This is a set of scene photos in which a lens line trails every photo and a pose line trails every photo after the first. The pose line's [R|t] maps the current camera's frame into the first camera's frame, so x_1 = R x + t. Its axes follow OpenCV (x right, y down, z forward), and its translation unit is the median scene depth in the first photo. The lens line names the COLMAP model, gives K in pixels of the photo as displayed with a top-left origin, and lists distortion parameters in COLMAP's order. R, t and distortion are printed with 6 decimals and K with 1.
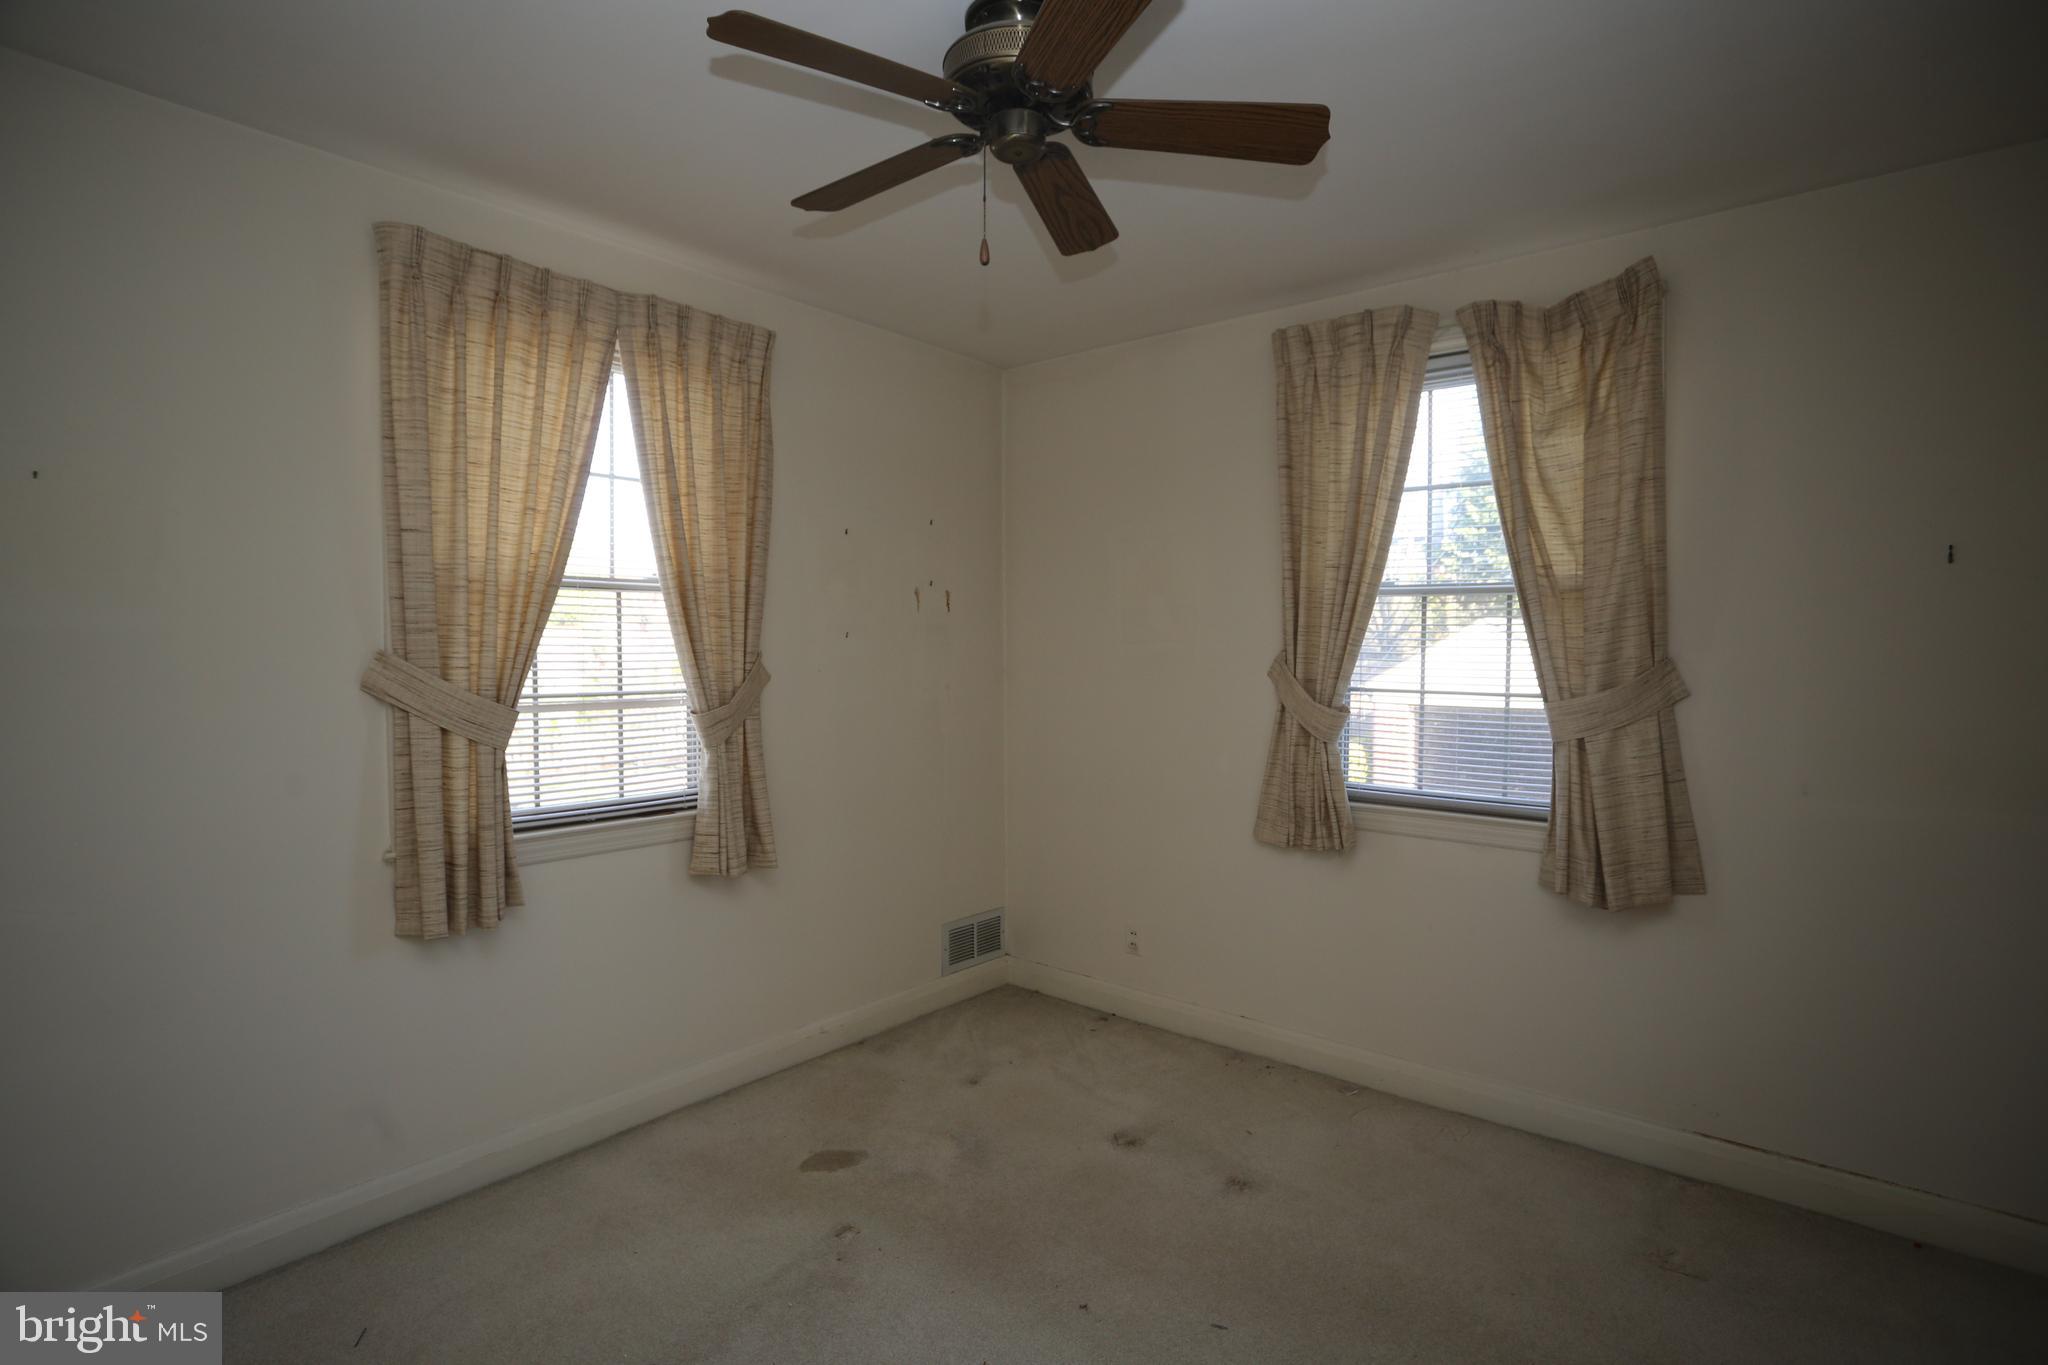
lens RADIAL K [[1014.3, 0, 1024.0], [0, 1014.3, 682.5], [0, 0, 1]] dist [-0.000716, 0.000039]
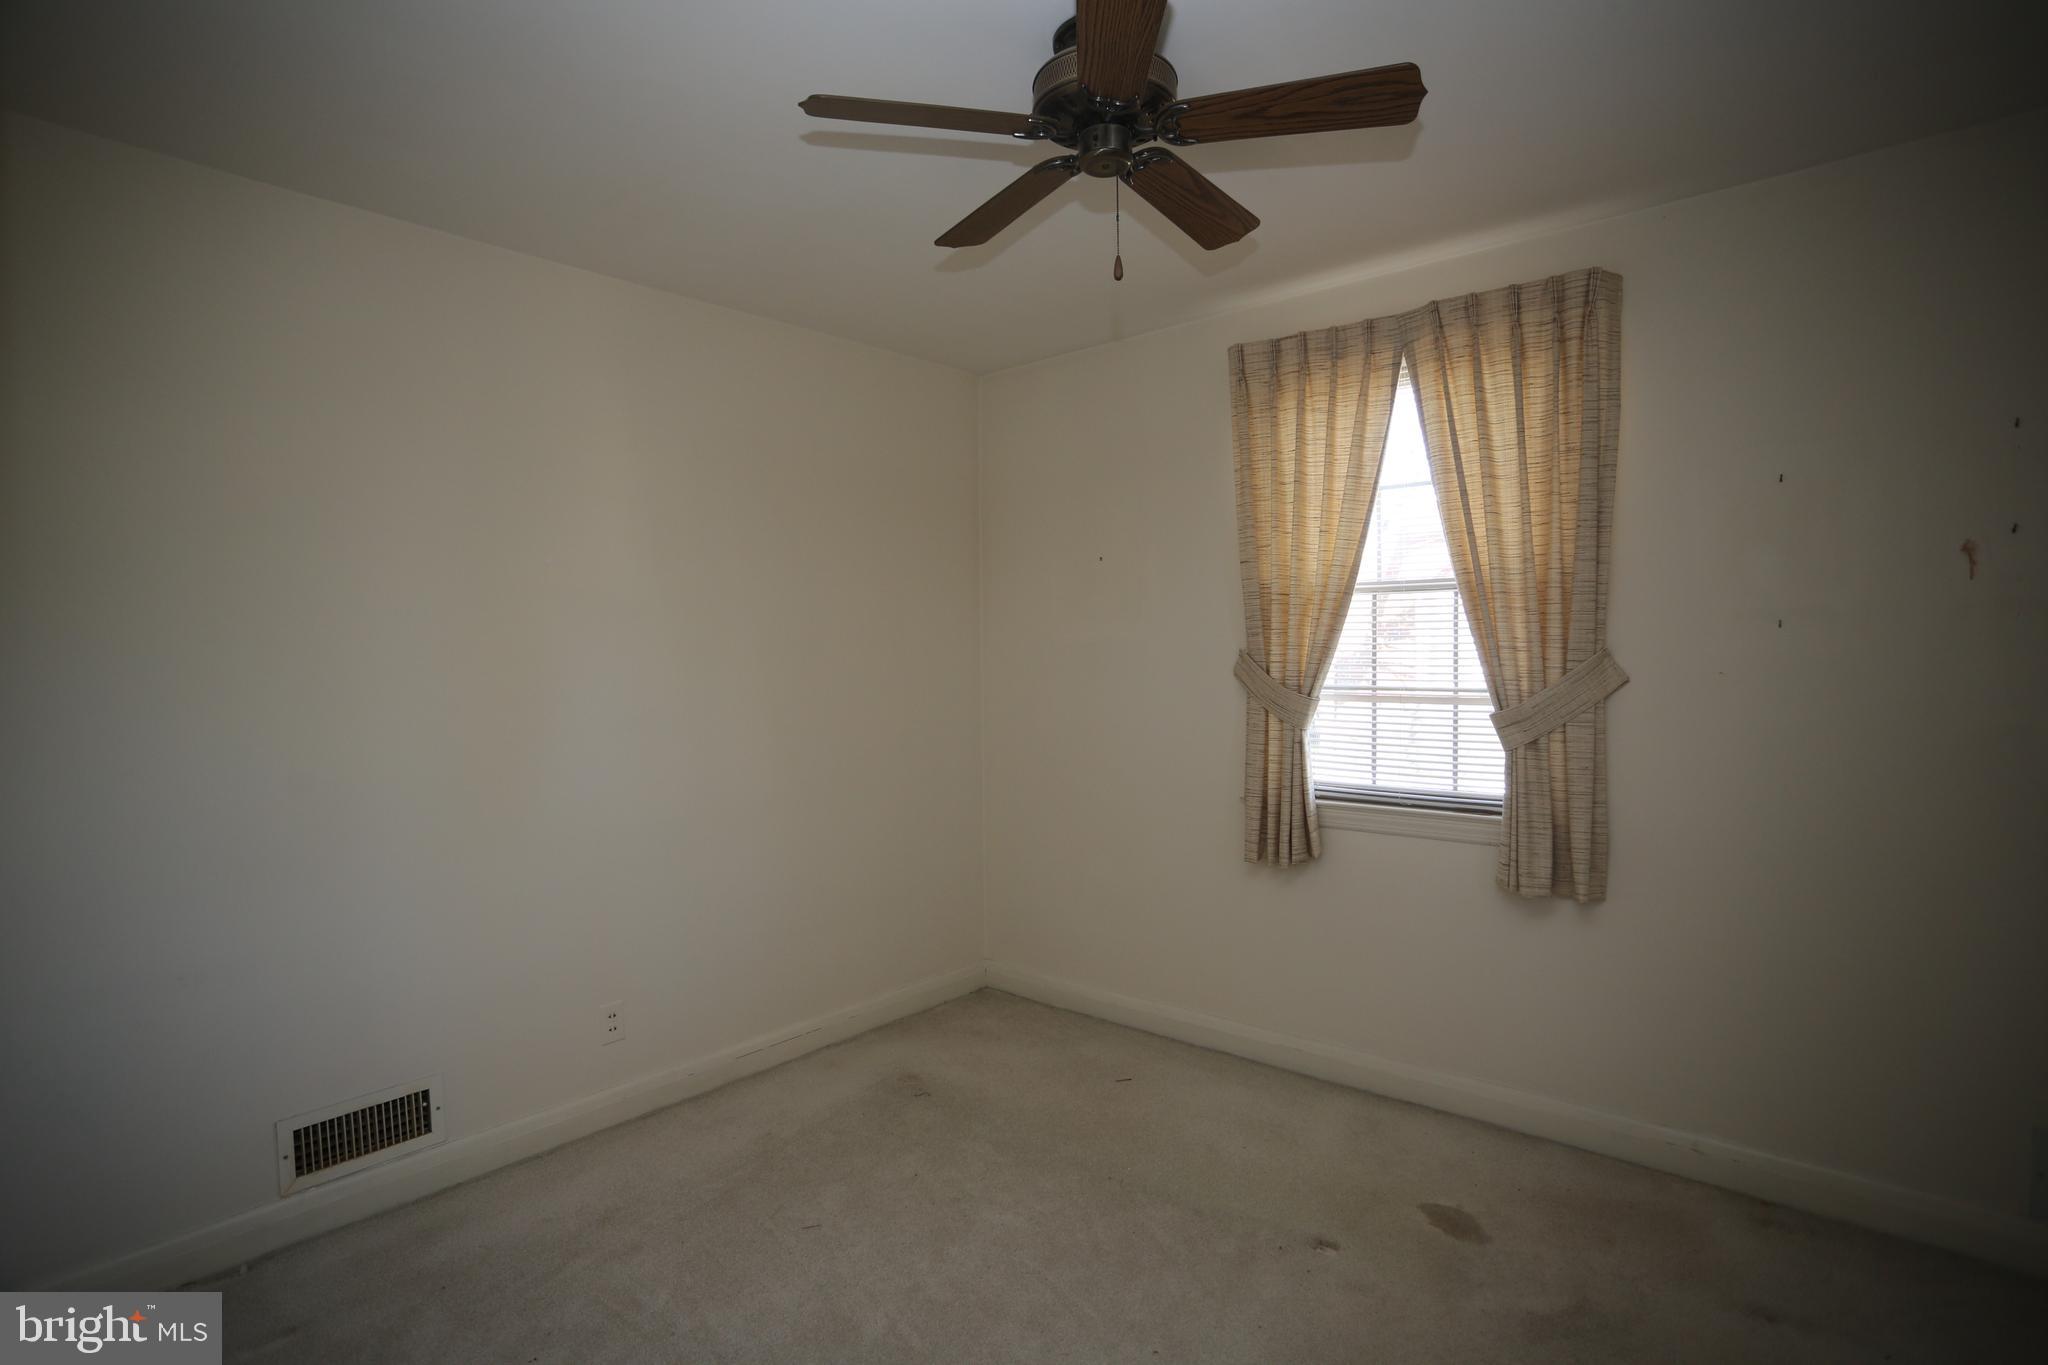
lens RADIAL K [[1014.0, 0, 1023.5], [0, 1014.0, 677.3], [0, 0, 1]] dist [-0.000502, -0.000184]
pose [[0.014167, 0.021915, -0.999659, 0.694736], [-0.027816, 0.999381, 0.021515, -0.012889], [0.999513, 0.027502, 0.014768, 0.610215]]
